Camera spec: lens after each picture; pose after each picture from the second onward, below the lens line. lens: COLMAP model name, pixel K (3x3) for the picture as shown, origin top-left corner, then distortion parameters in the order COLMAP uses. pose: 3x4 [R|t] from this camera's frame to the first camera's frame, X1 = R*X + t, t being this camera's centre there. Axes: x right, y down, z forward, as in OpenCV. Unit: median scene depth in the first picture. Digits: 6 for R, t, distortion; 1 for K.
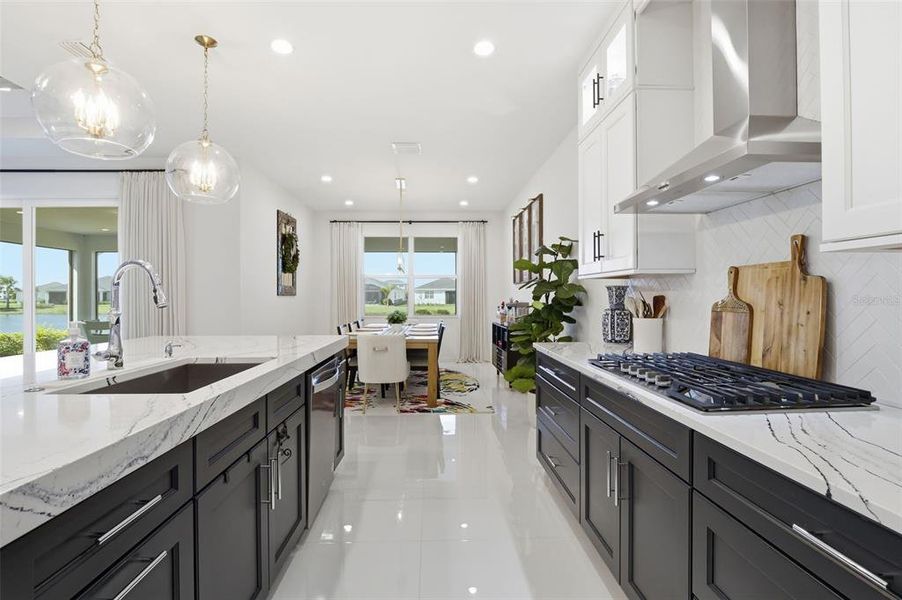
lens RADIAL K [[444.4, 0, 452.1], [0, 444.4, 298.0], [0, 0, 1]] dist [-0.003729, -0.000511]
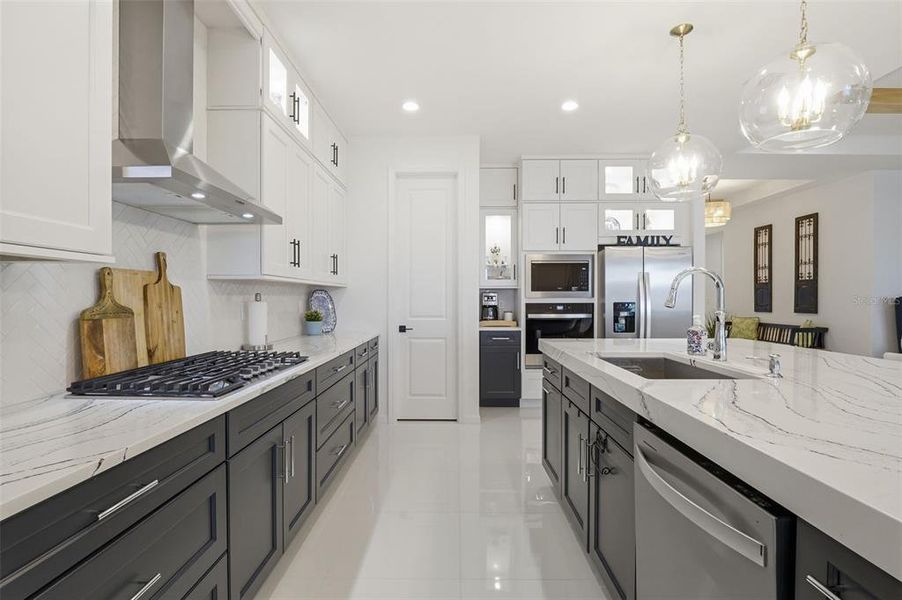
lens RADIAL K [[444.4, 0, 452.1], [0, 444.4, 298.0], [0, 0, 1]] dist [-0.003729, -0.000511]
pose [[-0.998482, 0.004989, 0.054851, -0.119605], [0.005194, 0.999980, 0.003595, -0.009503], [-0.054832, 0.003875, -0.998488, 2.014527]]
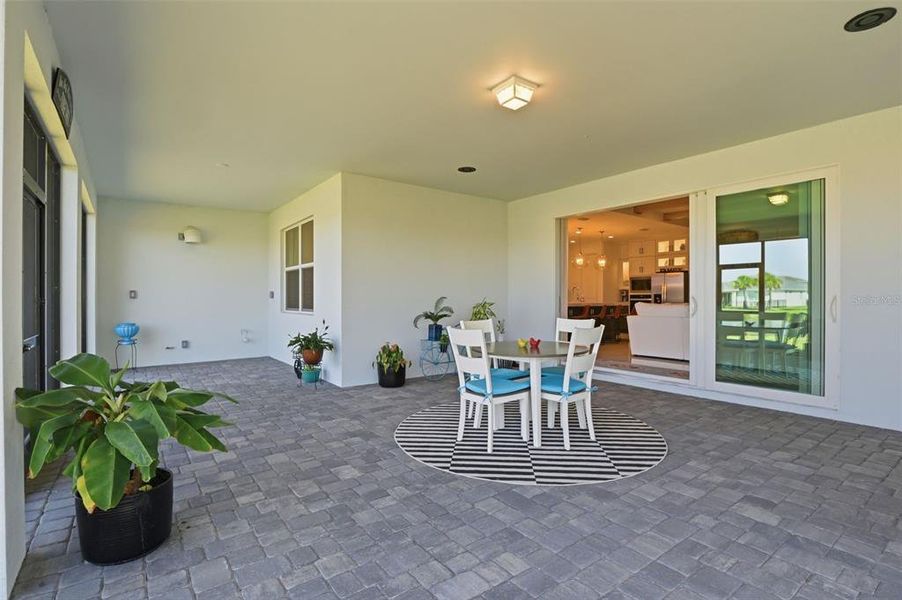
lens RADIAL K [[444.4, 0, 452.1], [0, 444.4, 298.0], [0, 0, 1]] dist [-0.003729, -0.000511]
pose [[-0.554361, 0.002893, 0.832271, -5.027848], [0.002481, 0.999995, -0.001824, 0.093968], [-0.832272, 0.001054, -0.554366, 5.939118]]
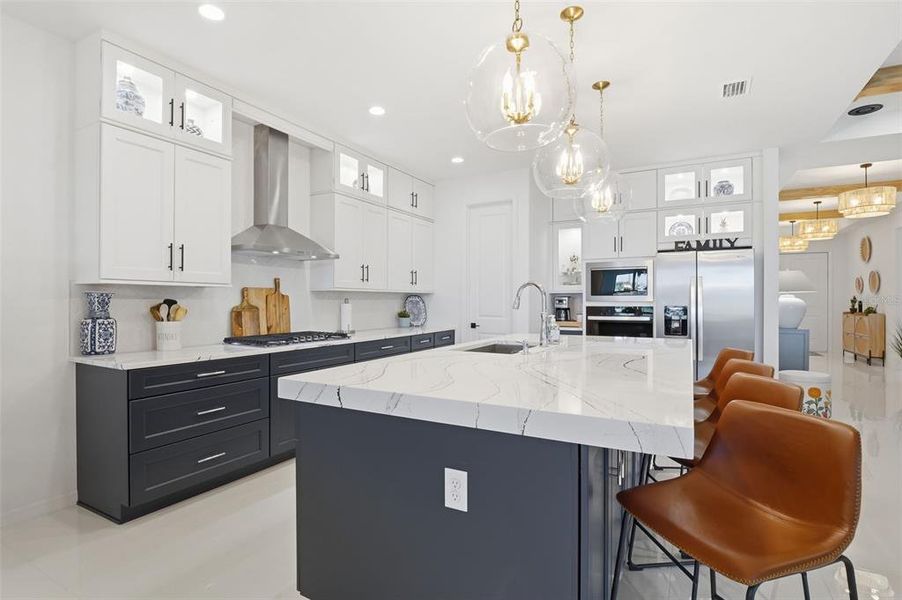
lens RADIAL K [[450.7, 0, 451.0], [0, 450.7, 300.0], [0, 0, 1]] dist [-0.001972, -0.000393]
pose [[-0.852720, 0.004517, 0.522349, -1.256995], [0.004788, 0.999988, -0.000831, -0.010594], [-0.522346, 0.001792, -0.852732, 2.397774]]
